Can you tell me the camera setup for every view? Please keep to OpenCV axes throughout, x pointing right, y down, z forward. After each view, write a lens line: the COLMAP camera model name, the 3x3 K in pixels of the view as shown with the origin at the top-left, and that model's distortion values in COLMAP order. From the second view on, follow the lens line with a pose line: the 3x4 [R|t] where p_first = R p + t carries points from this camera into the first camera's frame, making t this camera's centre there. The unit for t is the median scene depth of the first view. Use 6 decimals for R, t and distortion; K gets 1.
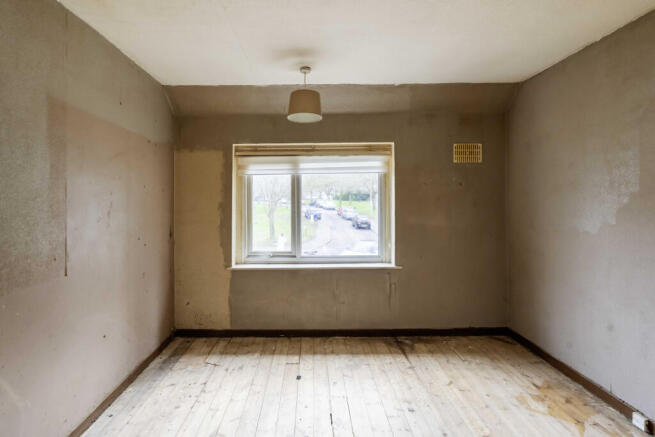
lens RADIAL K [[318.6, 0, 326.4], [0, 318.6, 197.7], [0, 0, 1]] dist [-0.004461, 0.000010]
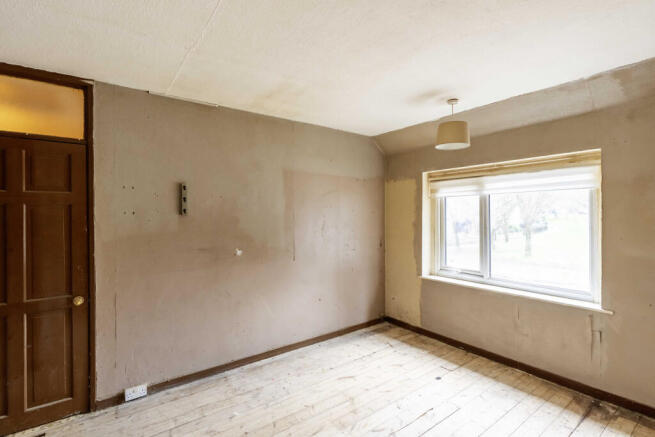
lens RADIAL K [[314.3, 0, 319.0], [0, 314.3, 216.6], [0, 0, 1]] dist [-0.005120, 0.001554]
pose [[0.586624, 0.008706, -0.809813, 0.430432], [0.002912, 0.999913, 0.012859, -0.020310], [0.809854, -0.009902, 0.586547, 0.002648]]
